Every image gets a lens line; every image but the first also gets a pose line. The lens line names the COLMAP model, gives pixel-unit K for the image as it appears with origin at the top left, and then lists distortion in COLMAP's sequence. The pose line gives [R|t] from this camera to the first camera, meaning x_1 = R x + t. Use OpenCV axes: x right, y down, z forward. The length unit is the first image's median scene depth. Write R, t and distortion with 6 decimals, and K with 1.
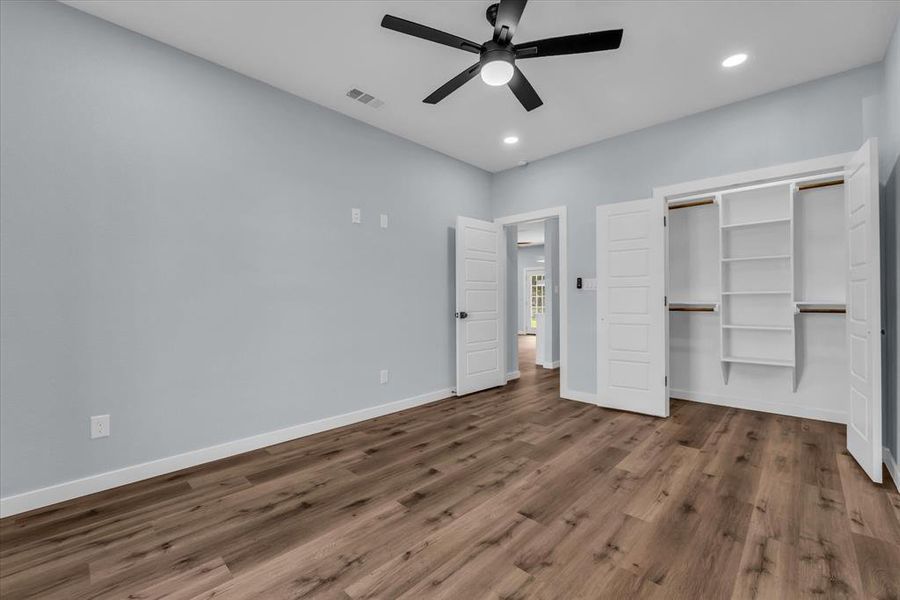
lens RADIAL K [[370.1, 0, 451.0], [0, 370.1, 297.7], [0, 0, 1]] dist [-0.004271, -0.000352]
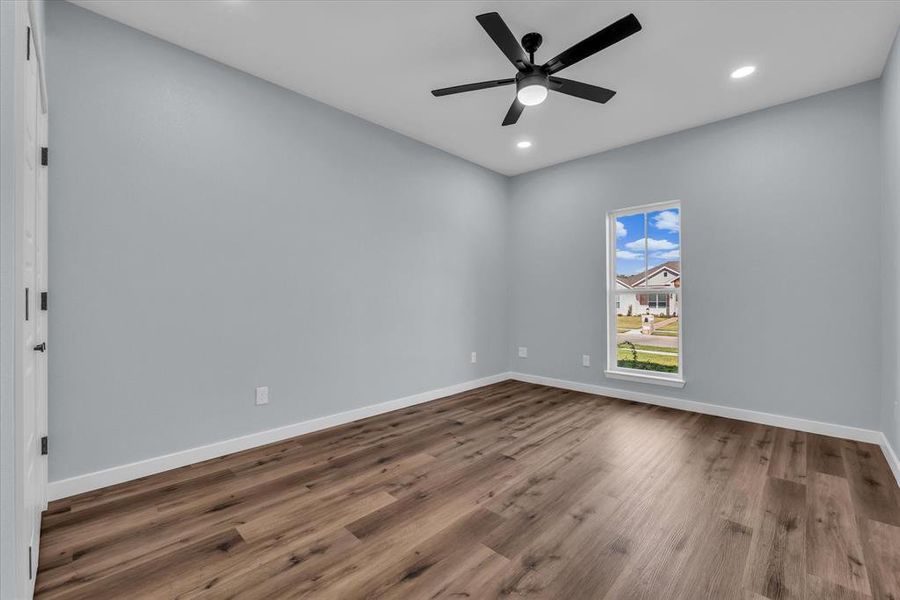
lens RADIAL K [[370.1, 0, 451.0], [0, 370.1, 297.7], [0, 0, 1]] dist [-0.004271, -0.000352]
pose [[-0.999987, 0.003035, 0.004202, 0.356994], [0.003002, 0.999964, -0.007908, 0.012295], [-0.004226, -0.007896, -0.999960, 2.049221]]
